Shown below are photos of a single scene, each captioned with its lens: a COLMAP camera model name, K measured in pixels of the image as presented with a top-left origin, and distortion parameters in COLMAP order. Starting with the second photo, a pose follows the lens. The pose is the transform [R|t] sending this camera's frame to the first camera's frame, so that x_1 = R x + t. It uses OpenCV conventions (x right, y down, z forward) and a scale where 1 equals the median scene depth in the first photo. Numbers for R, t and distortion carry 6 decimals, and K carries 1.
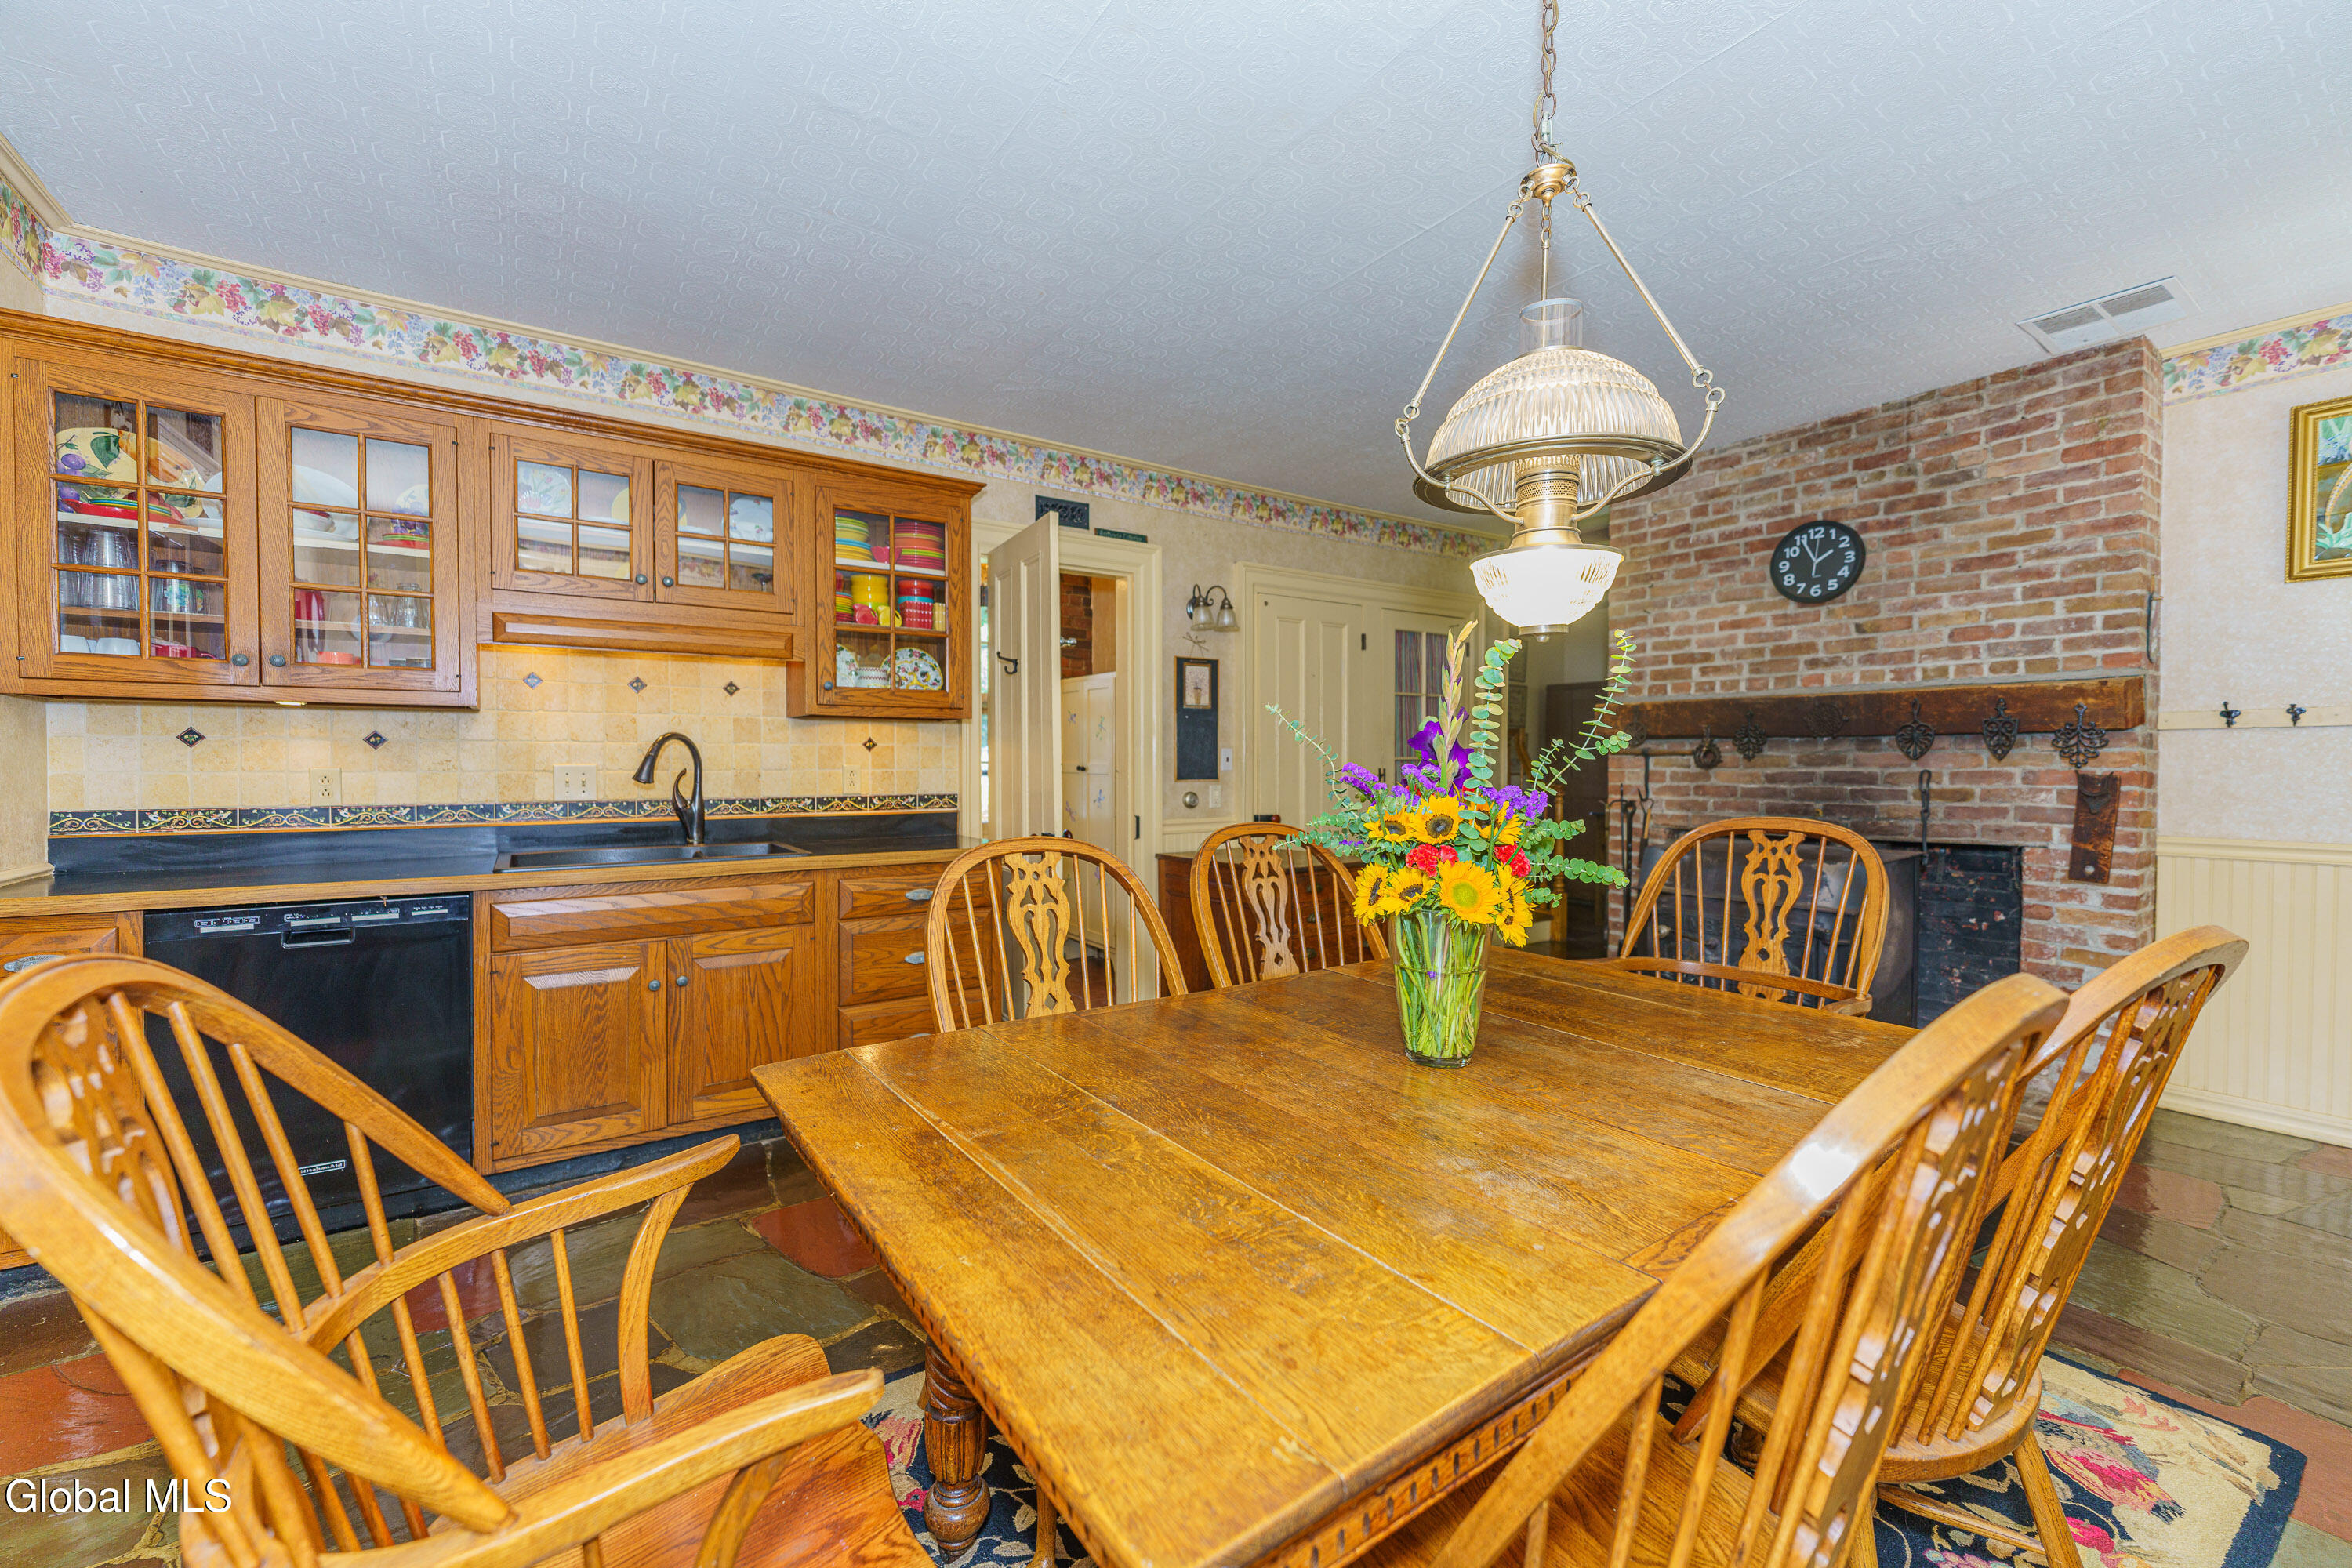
lens RADIAL K [[930.3, 0, 1165.9], [0, 930.3, 779.6], [0, 0, 1]] dist [-0.001692, -0.000292]
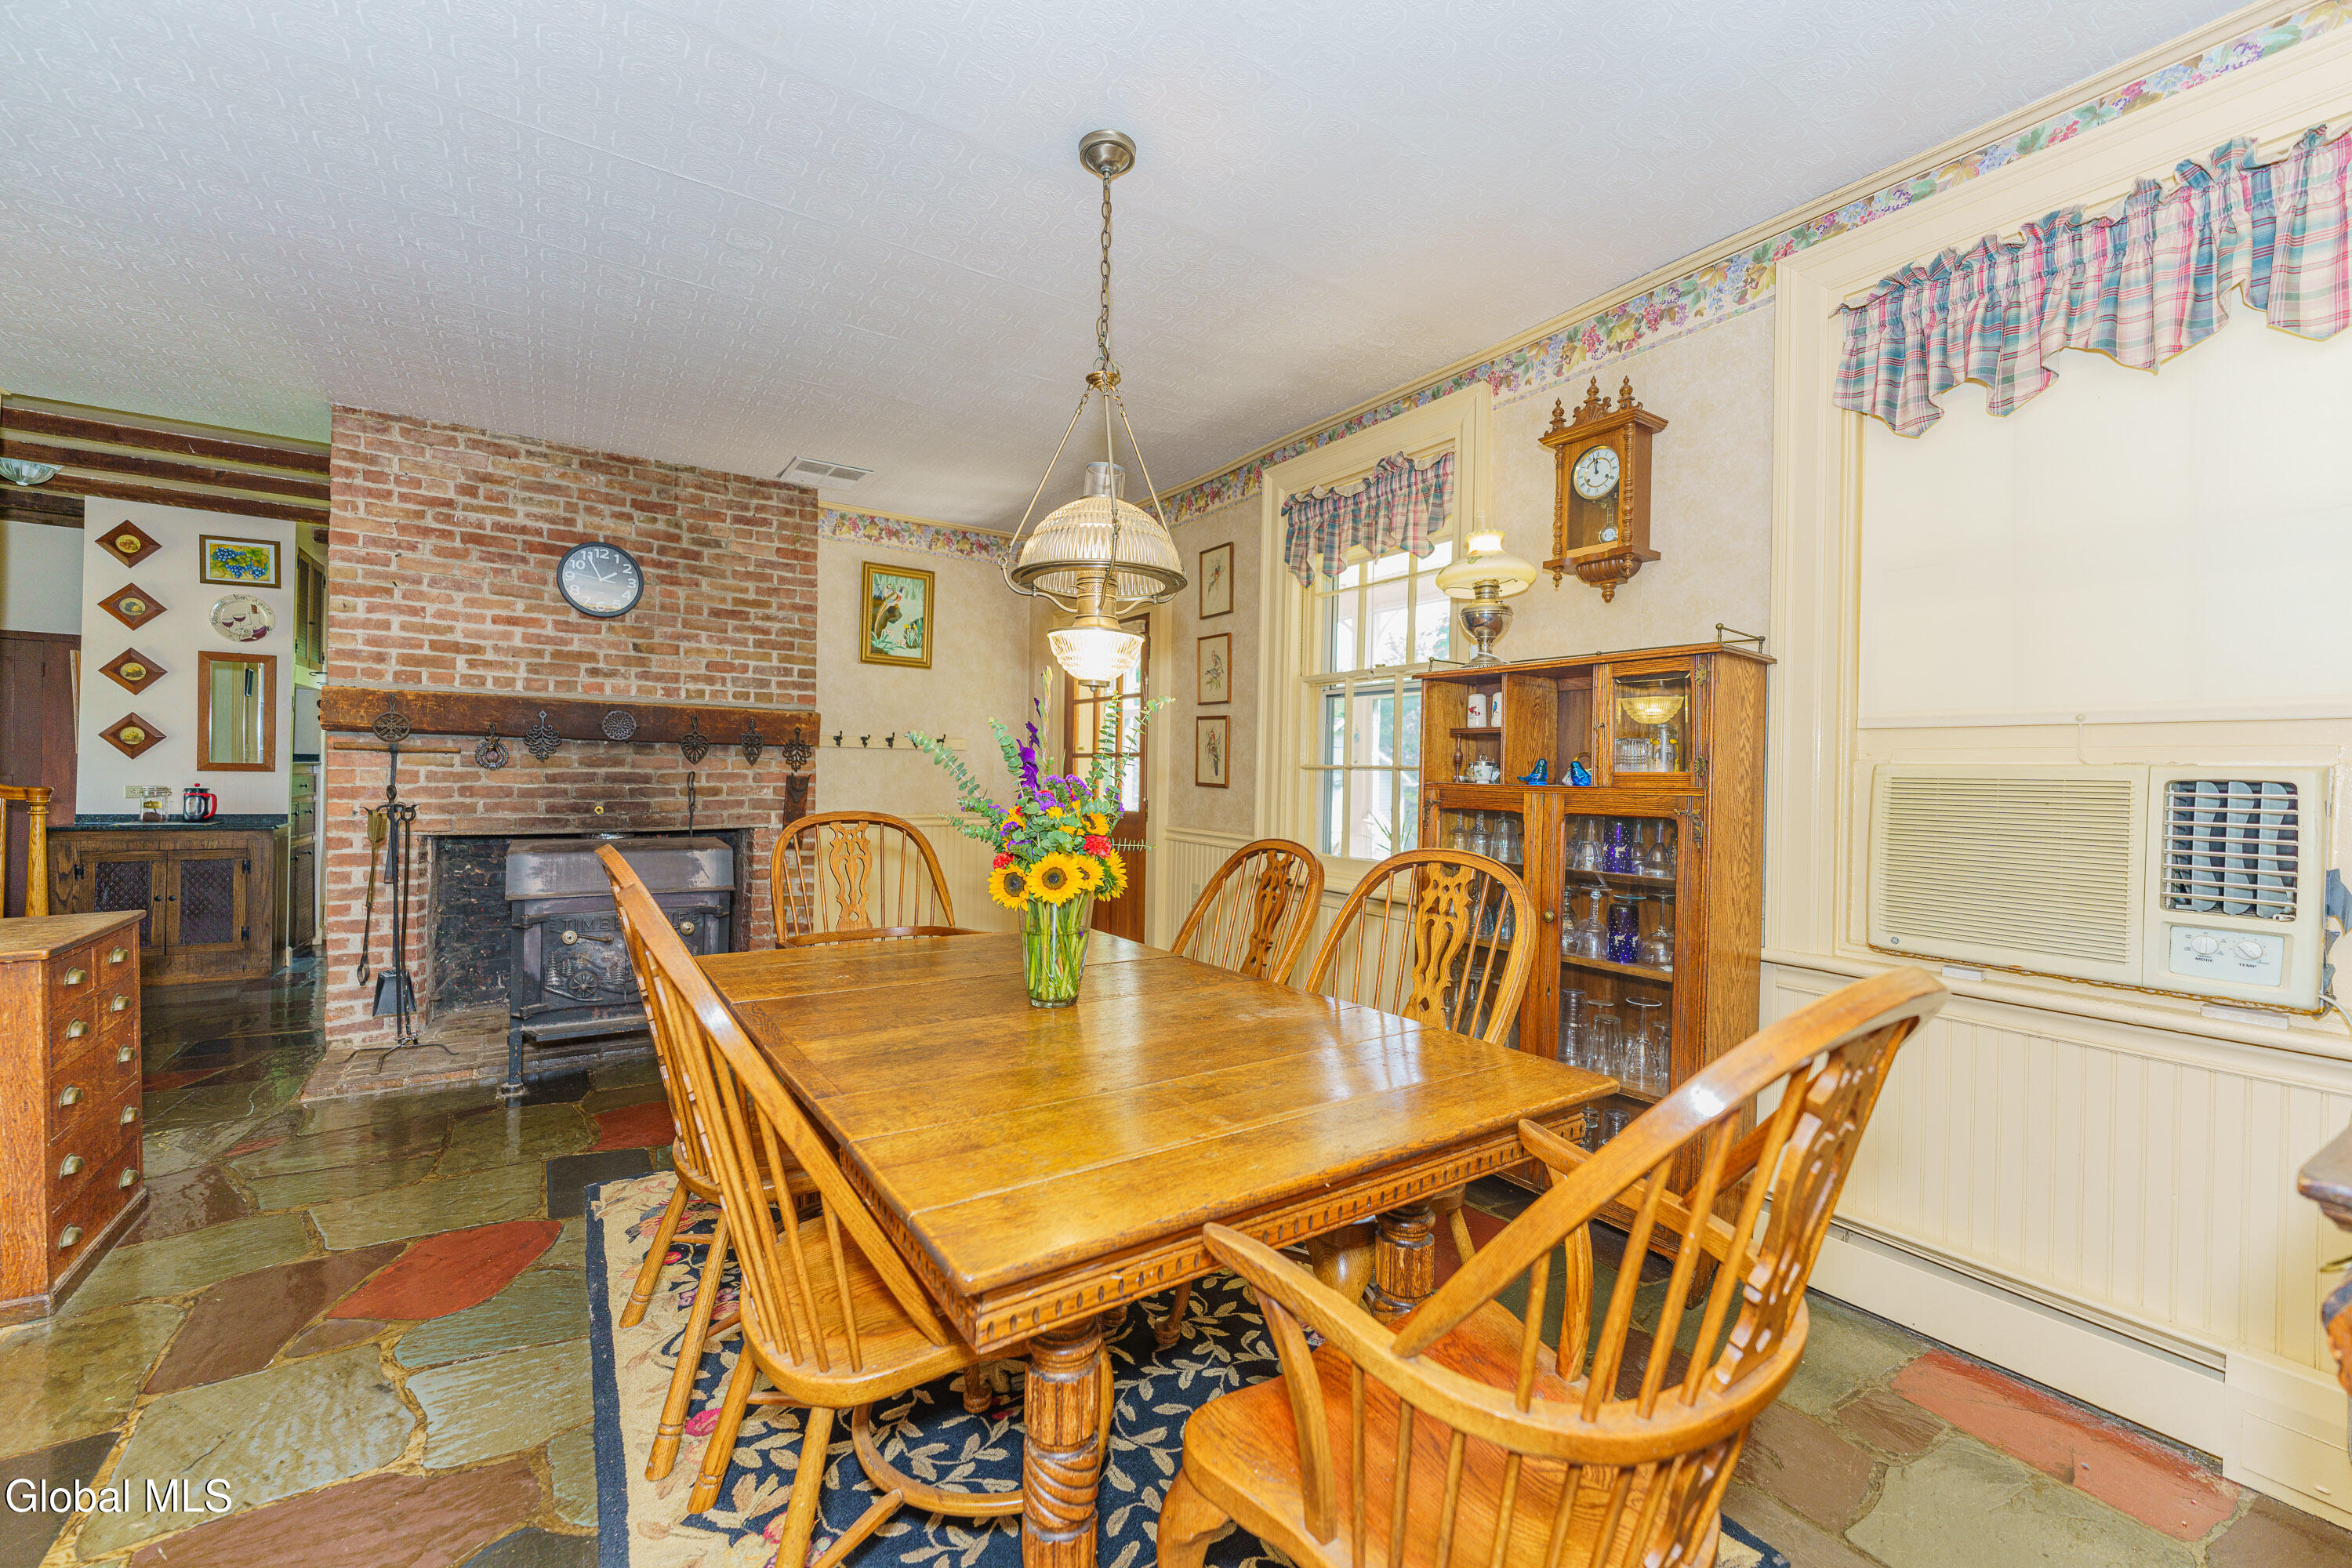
lens RADIAL K [[930.3, 0, 1175.1], [0, 930.3, 781.2], [0, 0, 1]] dist [-0.001692, -0.000292]
pose [[0.008357, -0.007592, 0.999936, -0.408658], [0.000018, 0.999971, 0.007592, -0.006702], [-0.999965, -0.000046, 0.008357, 0.336335]]
